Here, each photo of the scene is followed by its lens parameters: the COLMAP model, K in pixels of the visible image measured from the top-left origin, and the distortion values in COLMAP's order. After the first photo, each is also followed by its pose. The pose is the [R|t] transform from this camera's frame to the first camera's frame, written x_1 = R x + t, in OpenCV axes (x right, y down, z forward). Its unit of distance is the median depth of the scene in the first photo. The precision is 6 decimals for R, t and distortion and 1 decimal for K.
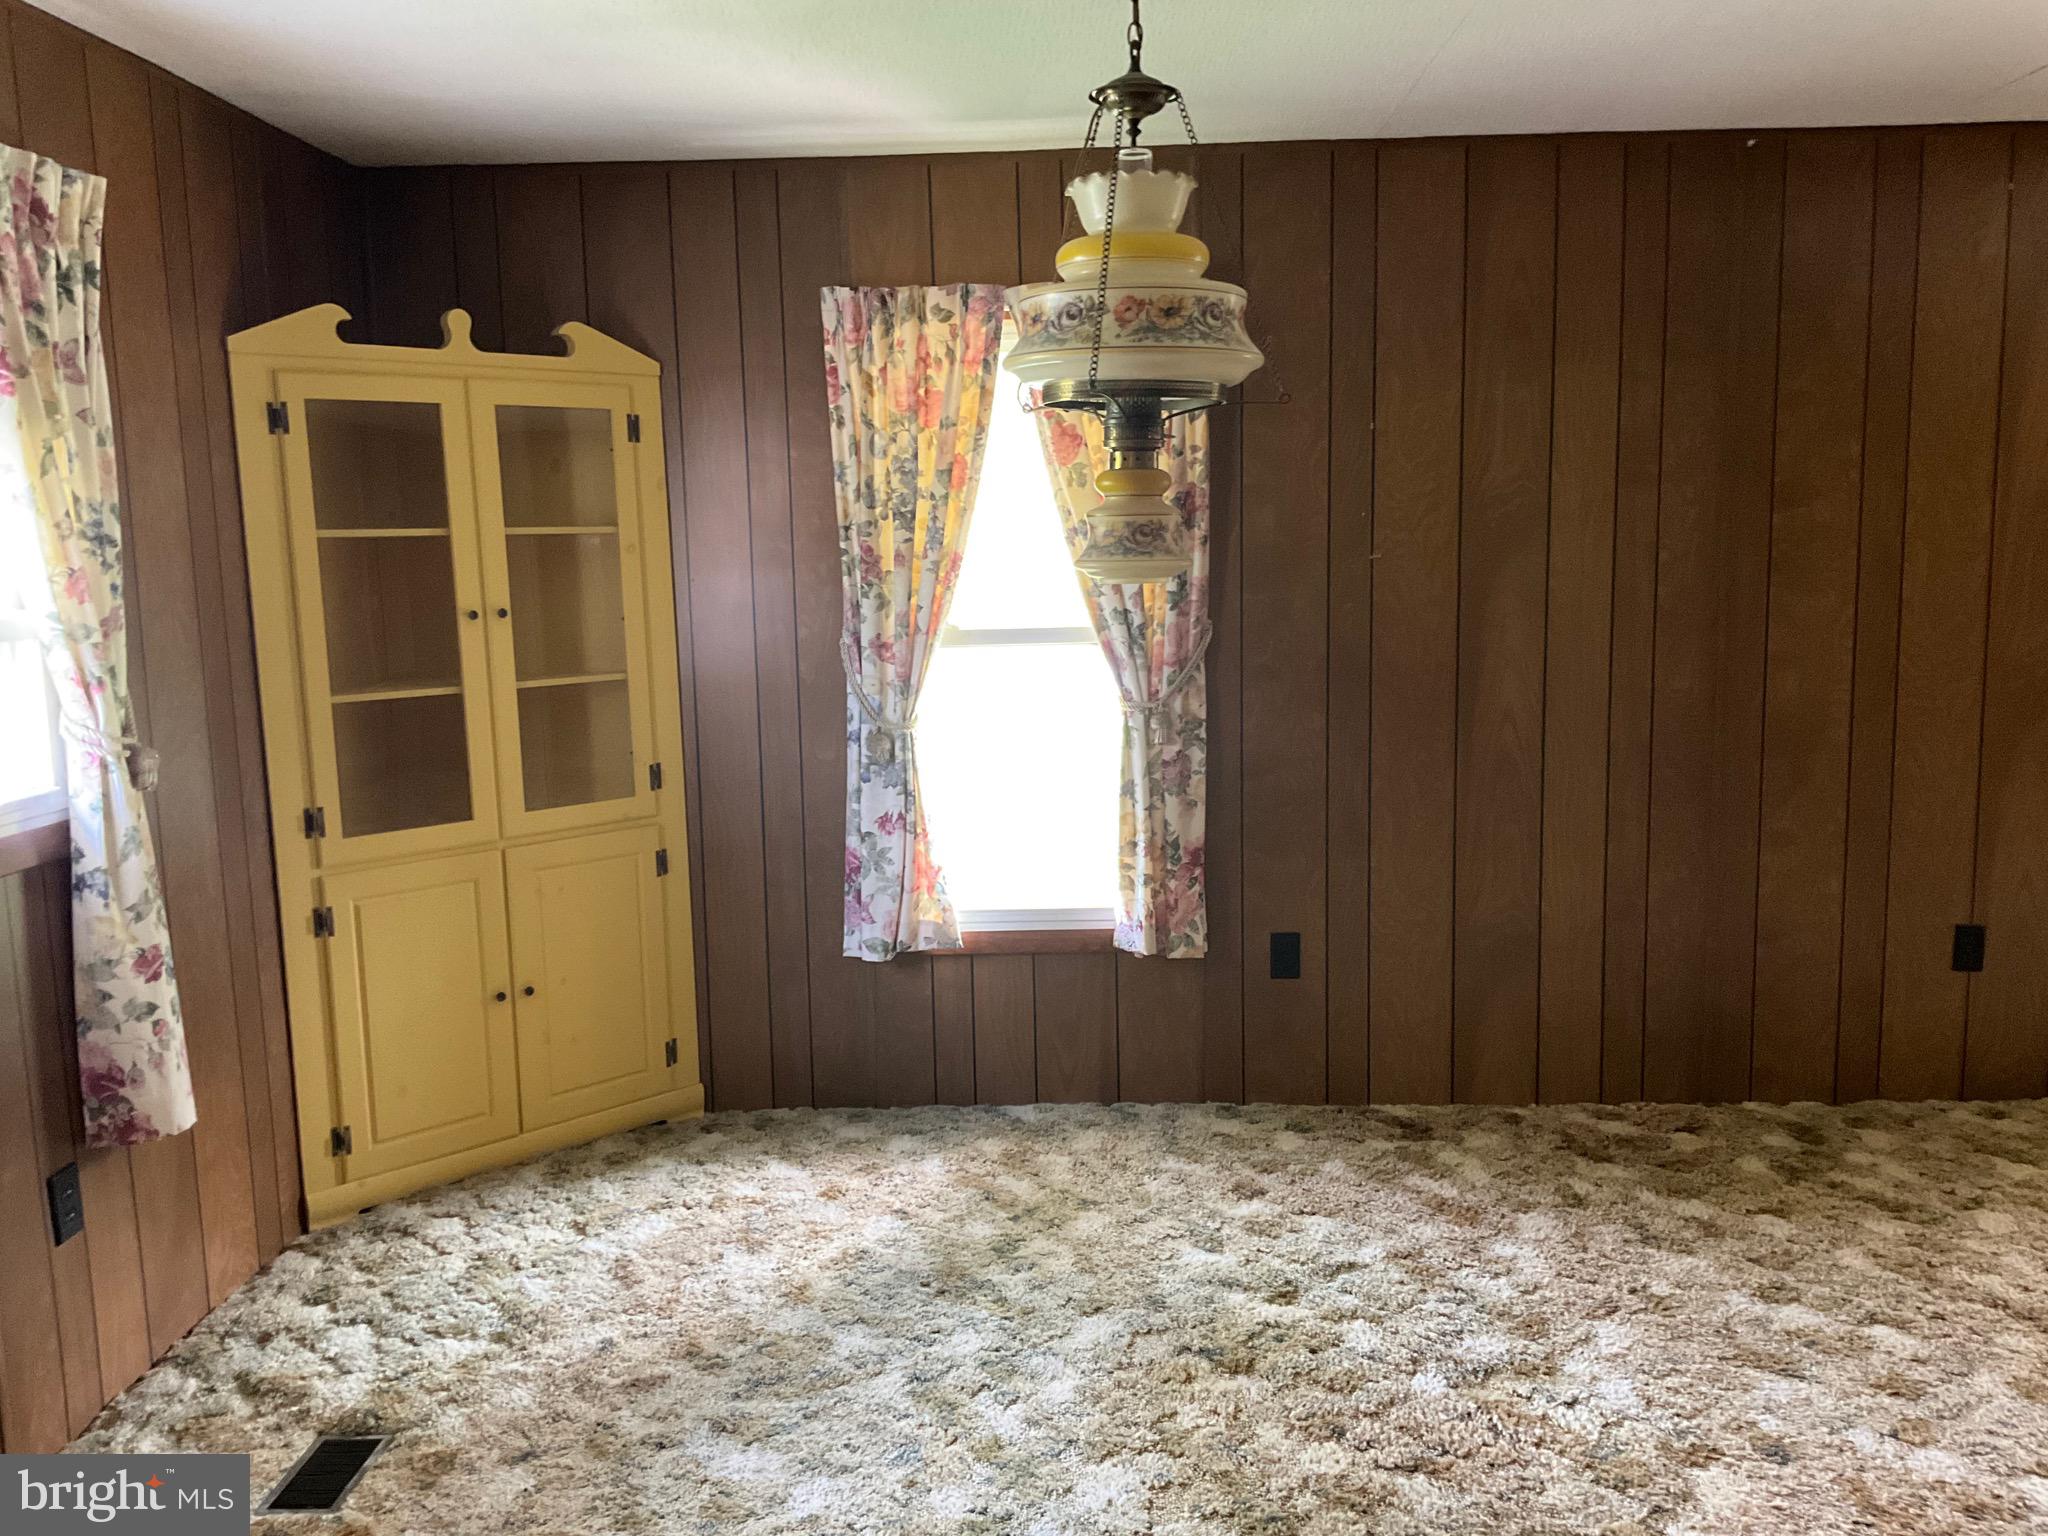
lens RADIAL K [[1646.0, 0, 1015.4], [0, 1646.0, 757.1], [0, 0, 1]] dist [0.039727, -0.087441]
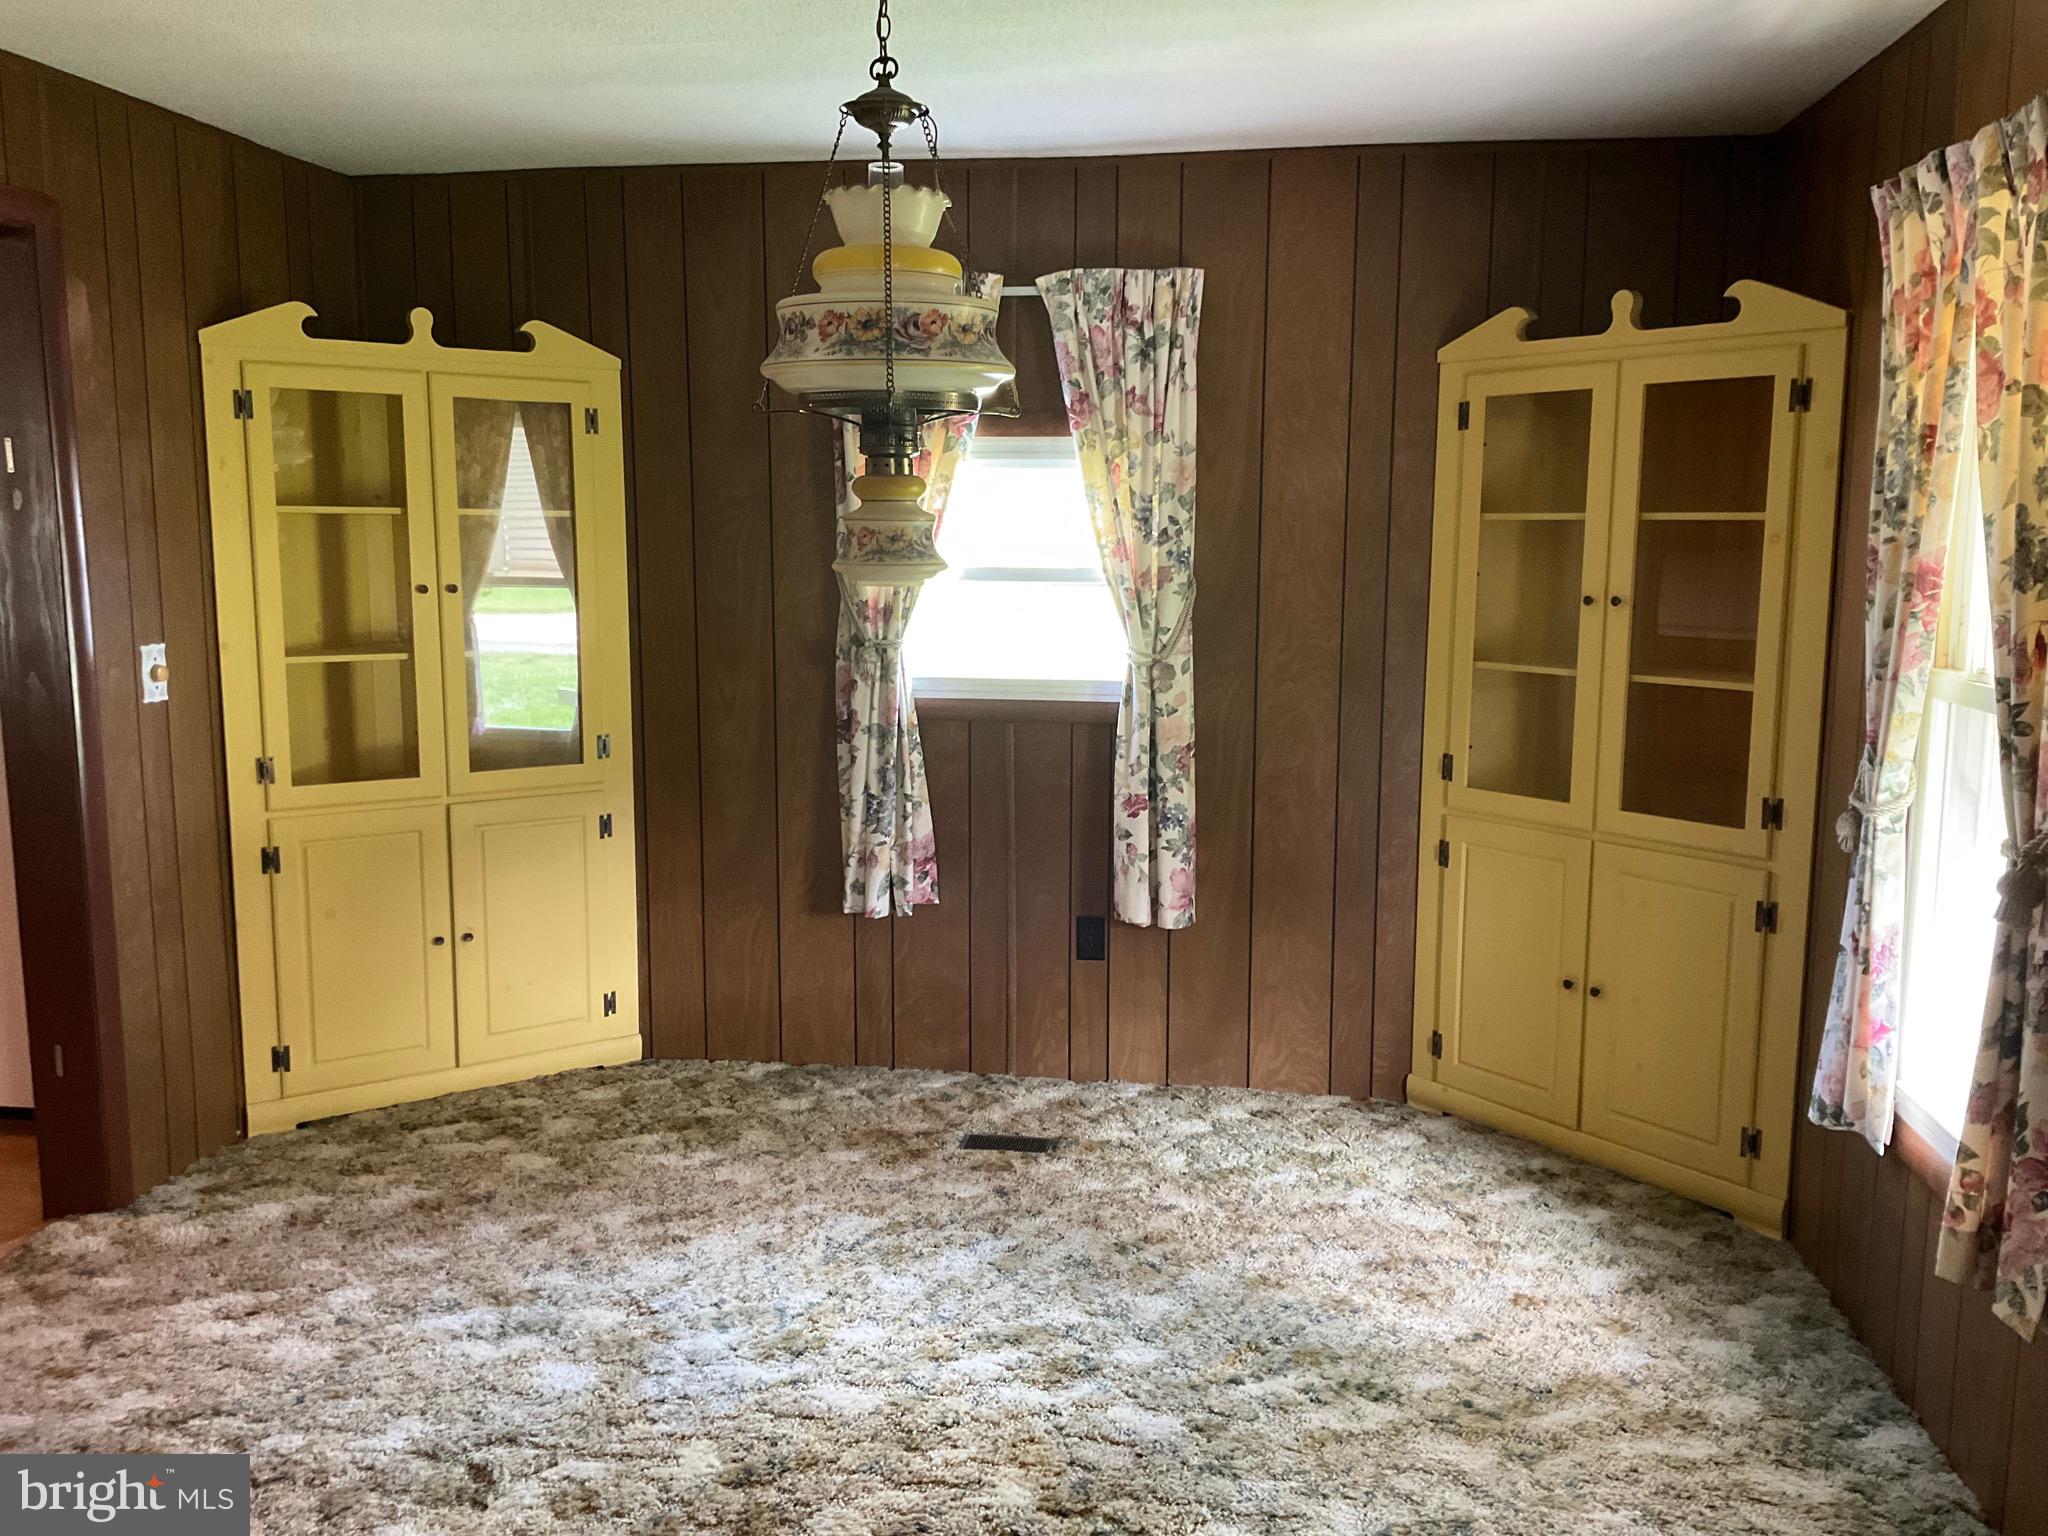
lens RADIAL K [[1646.0, 0, 1015.4], [0, 1646.0, 757.1], [0, 0, 1]] dist [0.039727, -0.087441]
pose [[-0.111592, 0.162199, -0.980428, 0.735909], [-0.133980, 0.975127, 0.176572, -0.129567], [0.984681, 0.151062, -0.087085, 0.799884]]
